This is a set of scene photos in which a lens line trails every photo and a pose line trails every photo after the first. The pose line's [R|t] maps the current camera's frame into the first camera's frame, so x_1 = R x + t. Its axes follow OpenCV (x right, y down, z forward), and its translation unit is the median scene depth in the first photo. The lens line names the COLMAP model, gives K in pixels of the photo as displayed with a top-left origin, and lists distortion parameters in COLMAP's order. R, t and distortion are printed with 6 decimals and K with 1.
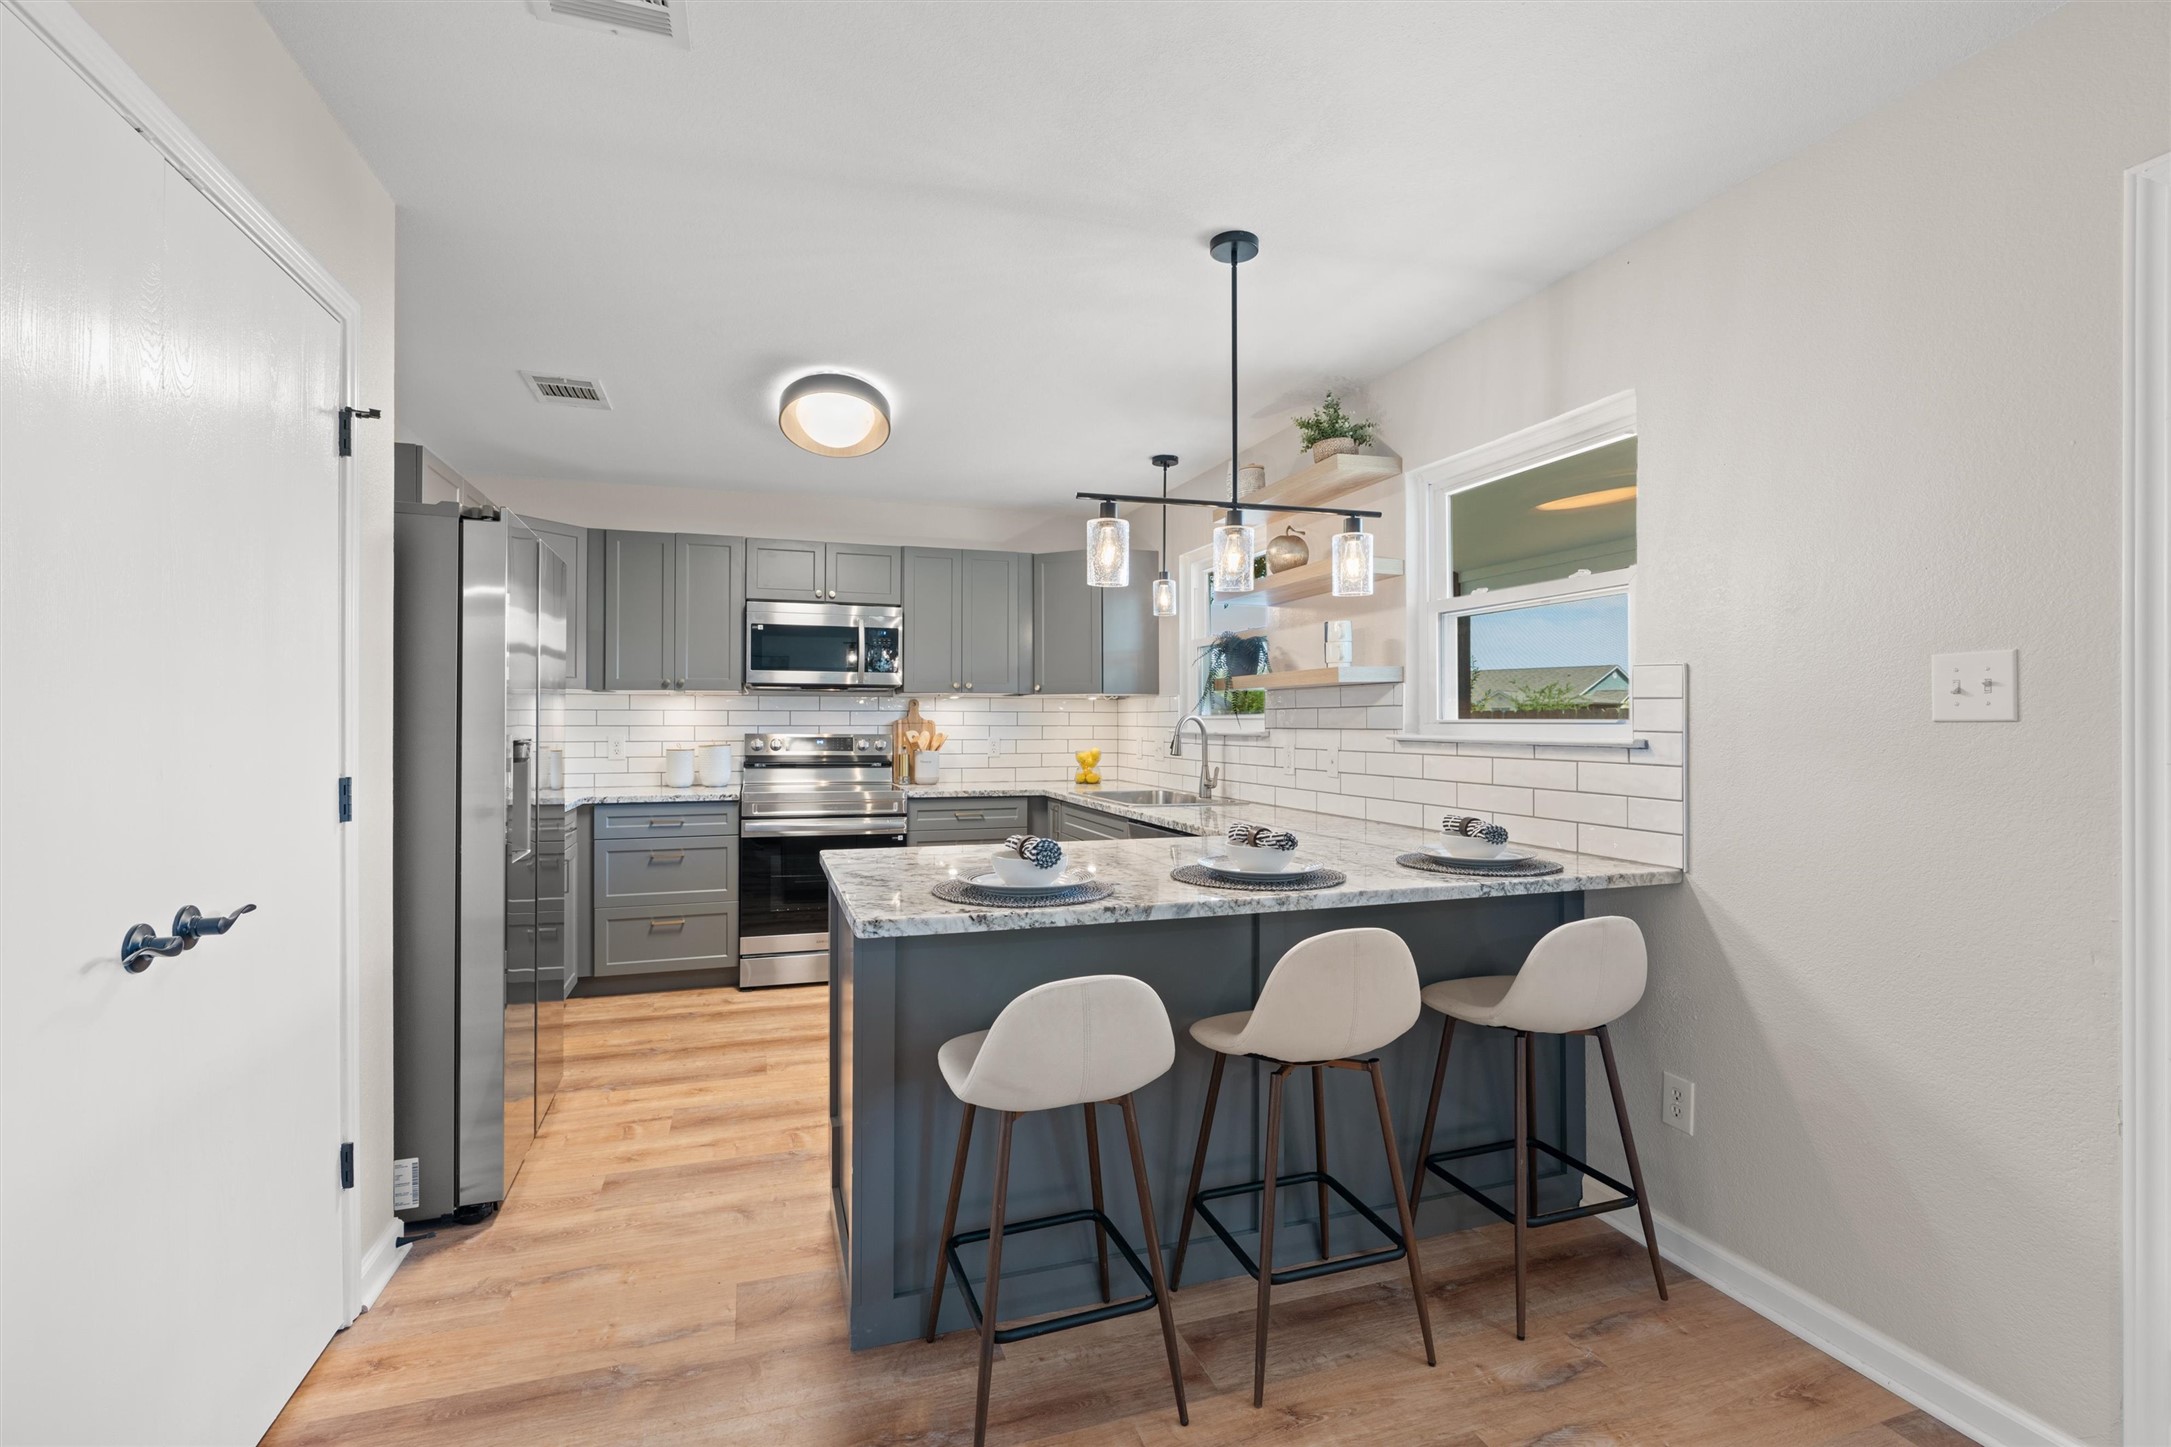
lens RADIAL K [[975.4, 0, 1089.0], [0, 975.4, 717.1], [0, 0, 1]] dist [-0.000304, 0.000057]
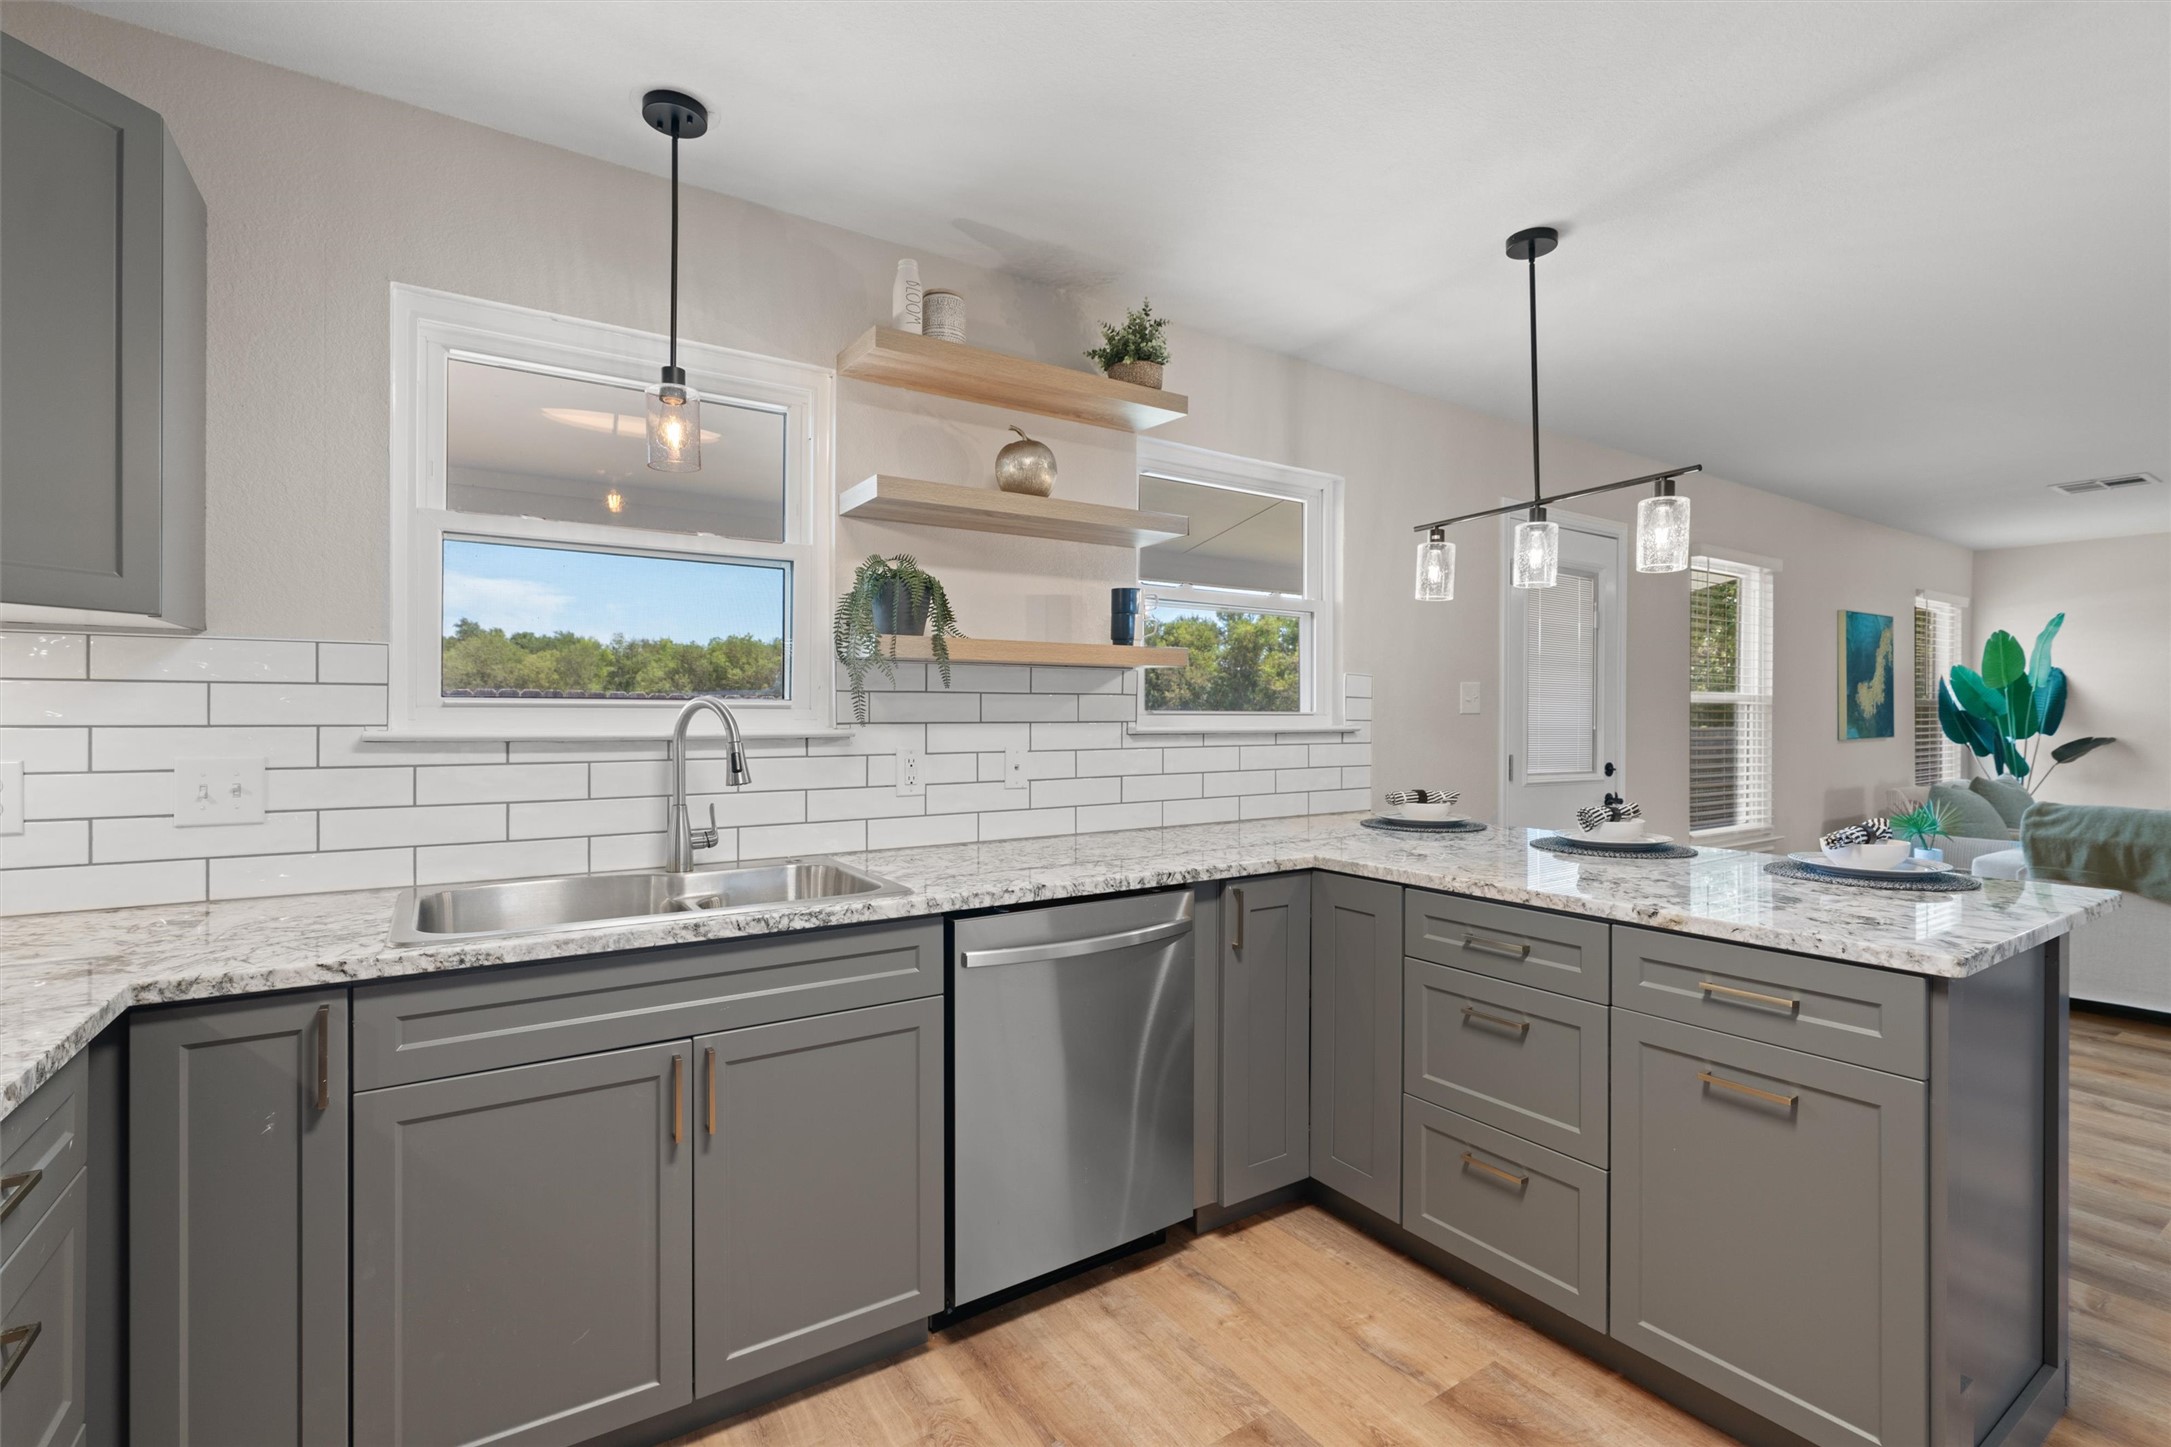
lens RADIAL K [[975.4, 0, 1089.0], [0, 975.4, 717.1], [0, 0, 1]] dist [-0.000304, 0.000057]
pose [[-0.246830, -0.007085, 0.969033, -0.701719], [-0.008550, 0.999950, 0.005133, 0.005279], [-0.969021, -0.007019, -0.246879, 1.650789]]
